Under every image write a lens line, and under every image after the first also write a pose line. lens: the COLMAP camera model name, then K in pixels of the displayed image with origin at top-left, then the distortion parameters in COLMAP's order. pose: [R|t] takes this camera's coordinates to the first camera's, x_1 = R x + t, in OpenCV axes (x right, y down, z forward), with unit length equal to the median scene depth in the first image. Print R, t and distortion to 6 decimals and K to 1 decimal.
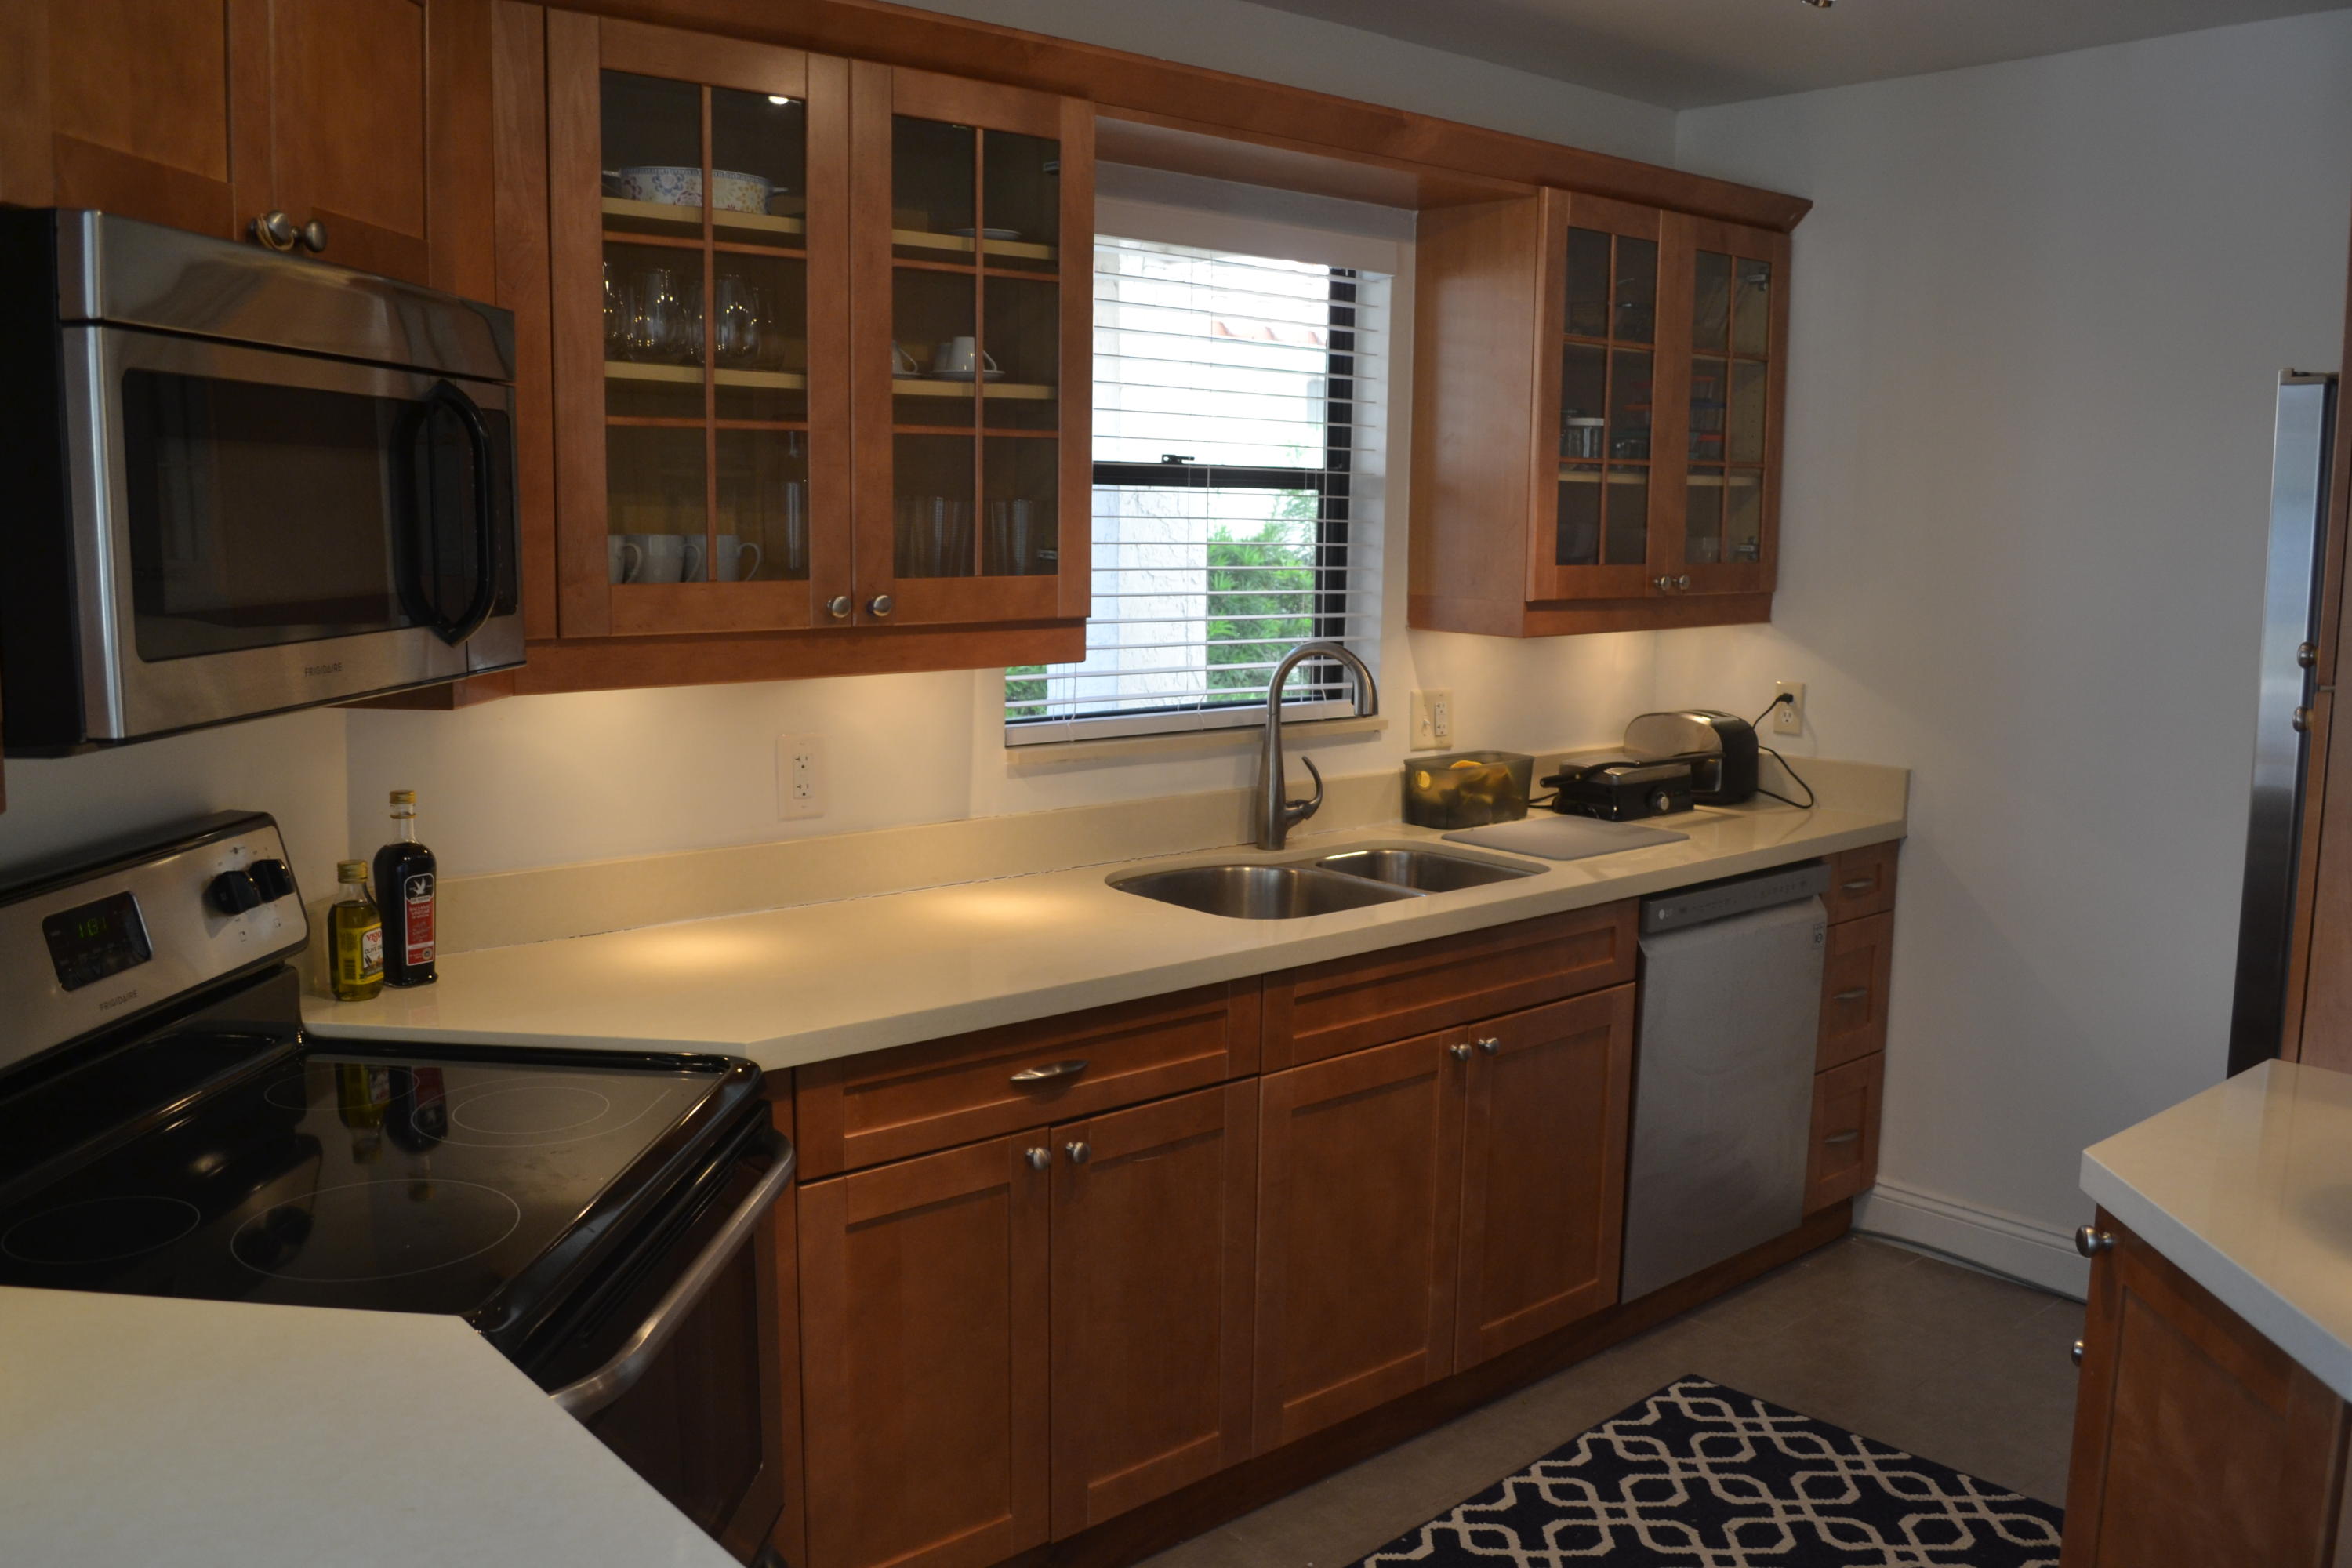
lens RADIAL K [[1886.4, 0, 1174.7], [0, 1886.4, 781.0], [0, 0, 1]] dist [-0.089773, 0.016886]
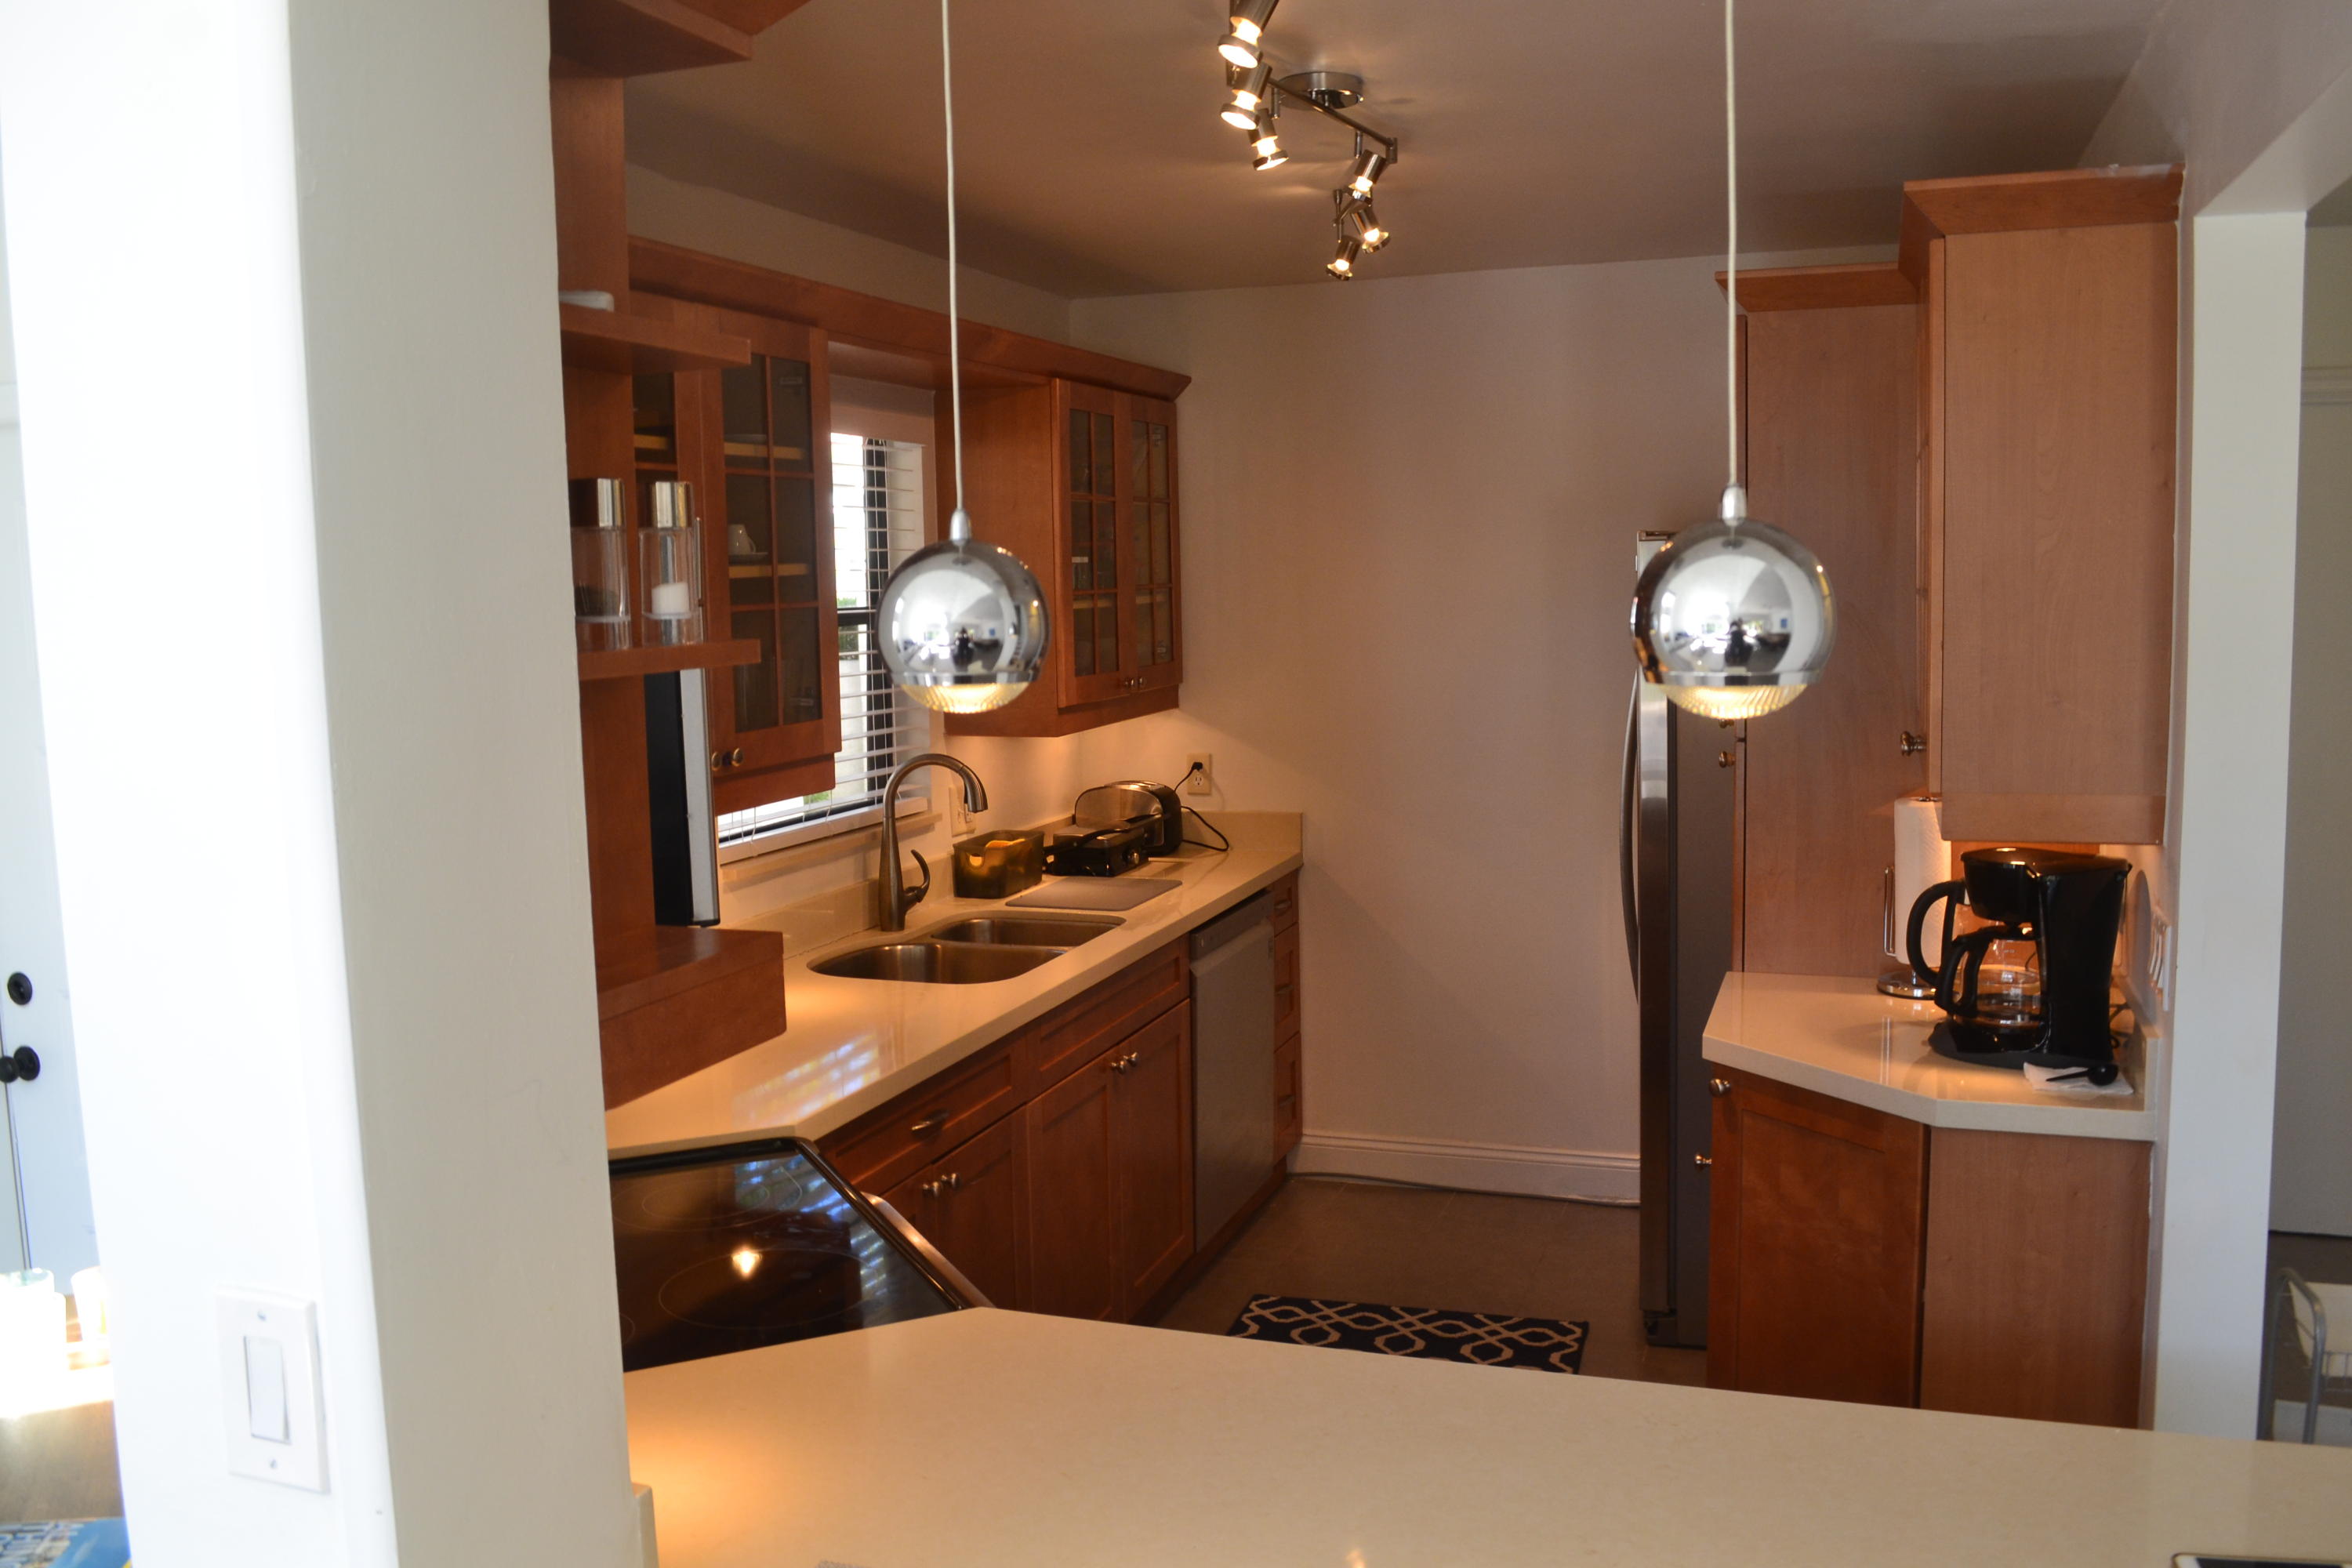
lens RADIAL K [[1844.7, 0, 1176.0], [0, 1844.7, 784.0], [0, 0, 1]] dist [-0.112371, 0.001494]
pose [[0.875403, -0.085760, 0.475726, -0.314731], [0.102200, 0.994725, -0.008740, -0.025581], [-0.472467, 0.056270, 0.879550, -0.101756]]
